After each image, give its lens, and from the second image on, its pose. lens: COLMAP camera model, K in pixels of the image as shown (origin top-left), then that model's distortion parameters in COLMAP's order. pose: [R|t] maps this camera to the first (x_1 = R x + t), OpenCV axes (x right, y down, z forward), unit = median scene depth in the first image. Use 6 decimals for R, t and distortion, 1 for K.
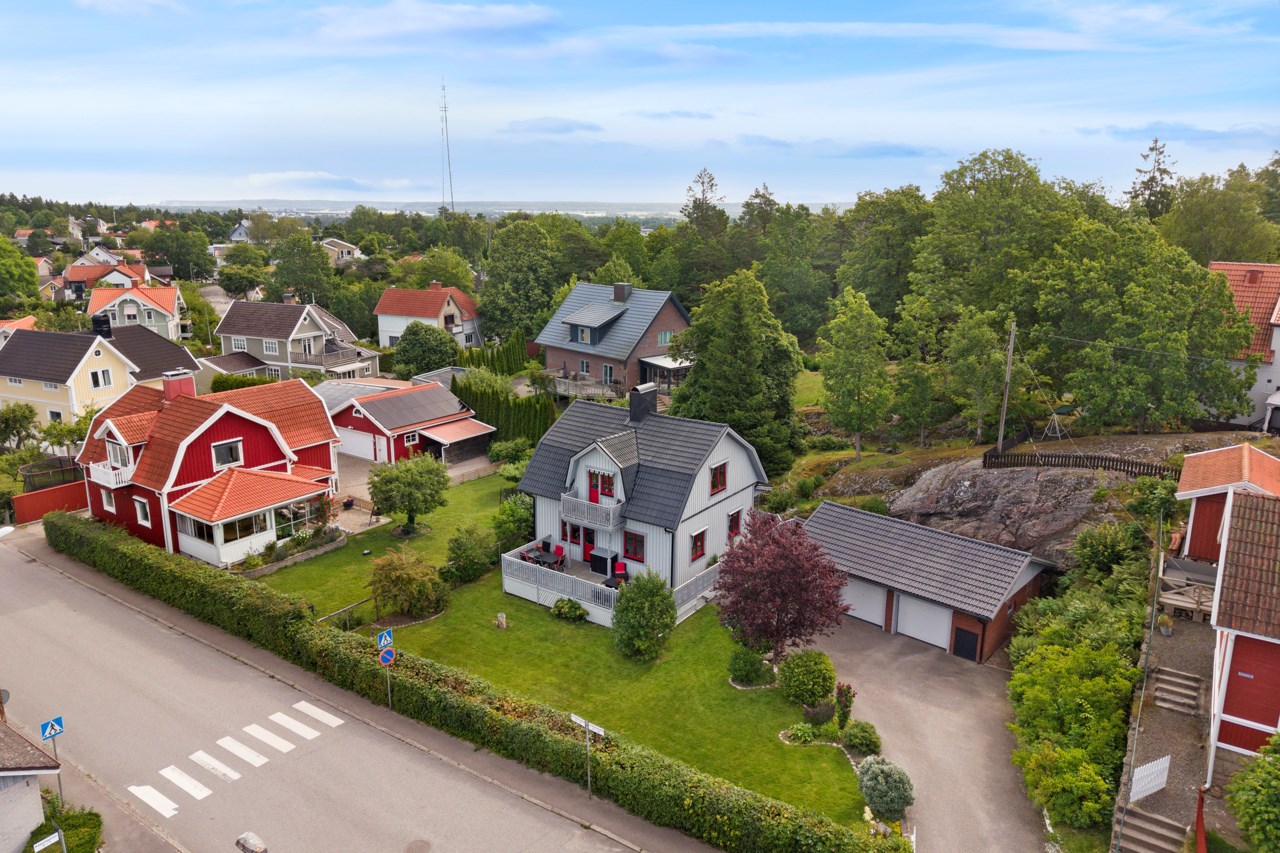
lens RADIAL K [[872.4, 0, 642.0], [0, 872.4, 362.8], [0, 0, 1]] dist [0.018065, -0.000155]
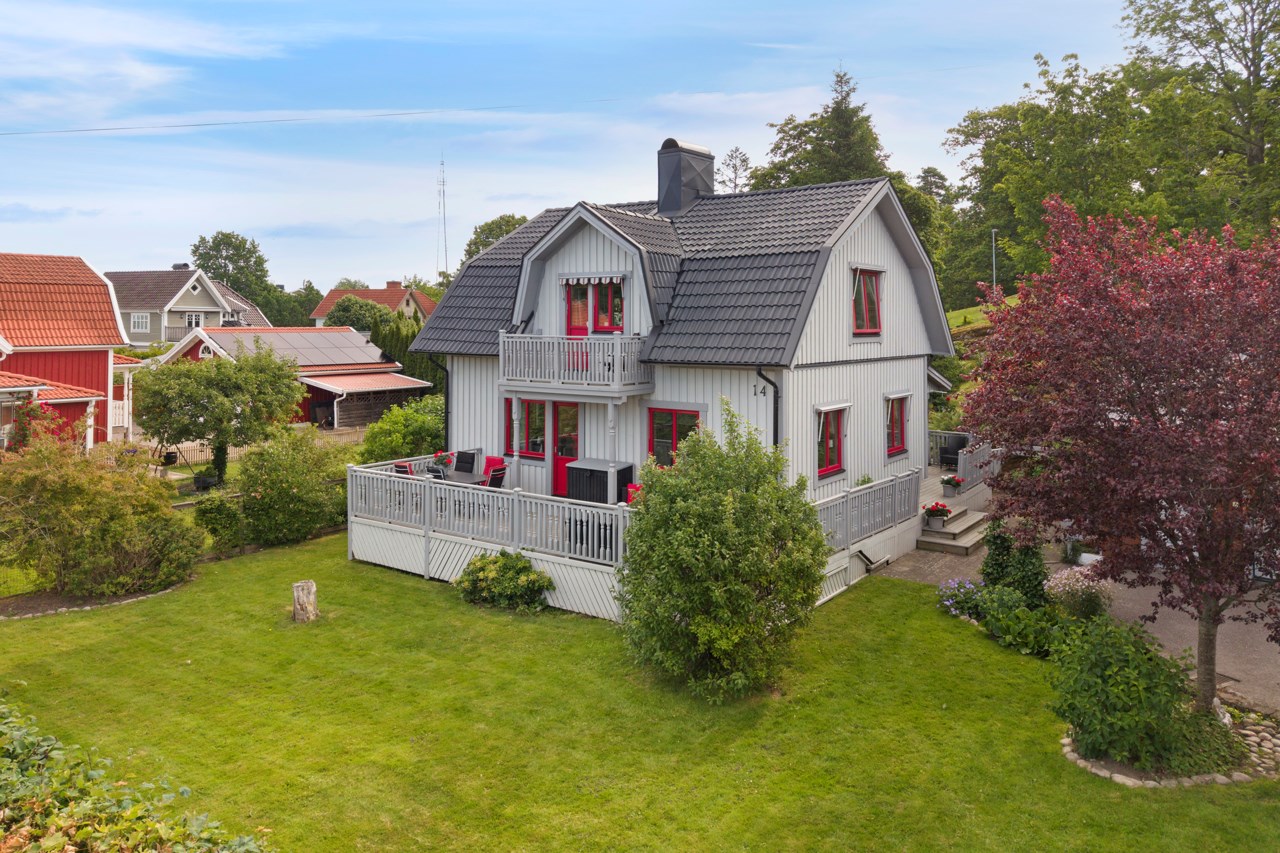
lens RADIAL K [[908.7, 0, 637.5], [0, 908.7, 339.6], [0, 0, 1]] dist [0.001524, 0.000026]
pose [[0.999850, -0.005914, -0.016270, -0.019088], [0.003320, 0.987906, -0.155017, 0.232338], [0.016990, 0.154940, 0.987778, 0.585046]]
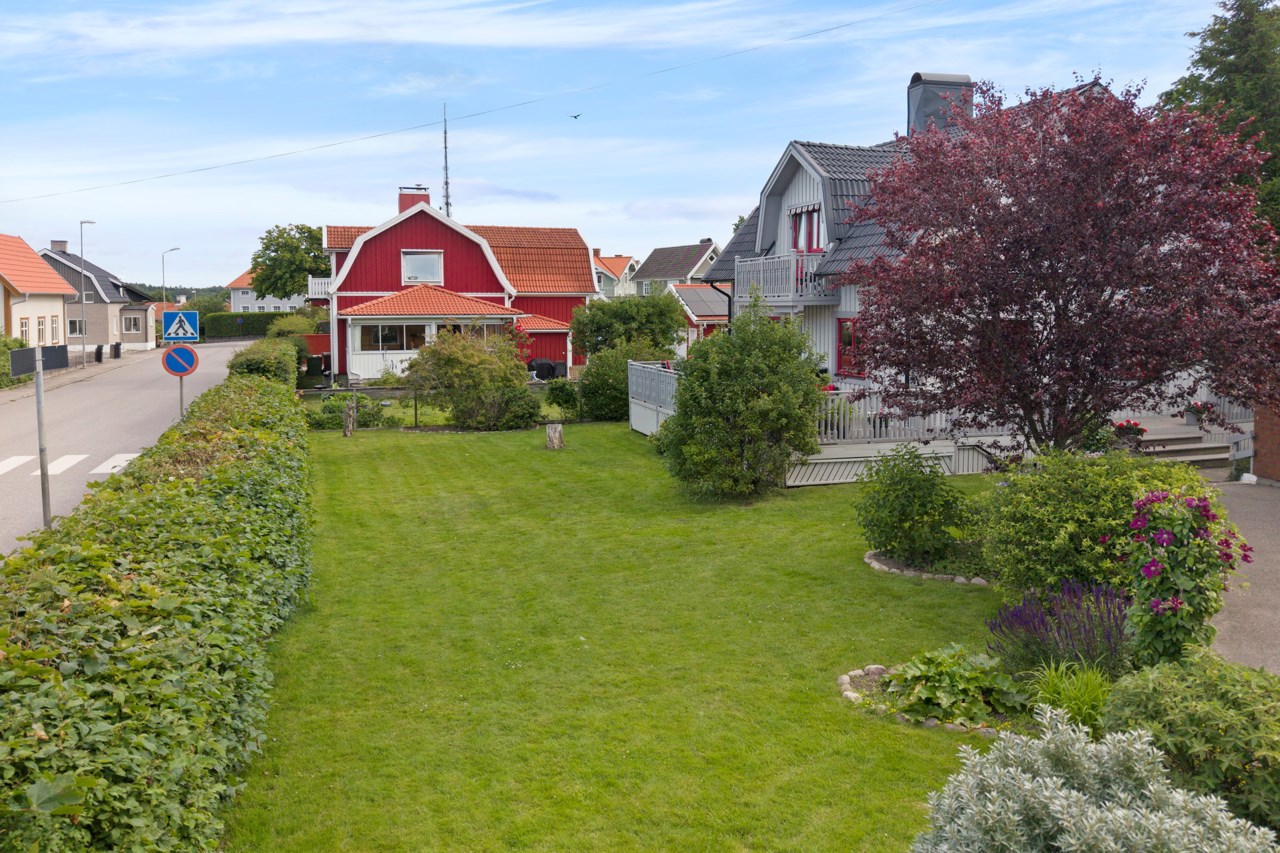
lens RADIAL K [[890.2, 0, 640.0], [0, 890.2, 426.5], [0, 0, 1]] dist [0.000059, -0.000123]
pose [[0.802324, 0.071971, -0.592534, 0.190484], [-0.093929, 0.995559, -0.006261, 0.270260], [0.589452, 0.060679, 0.805521, 0.561056]]
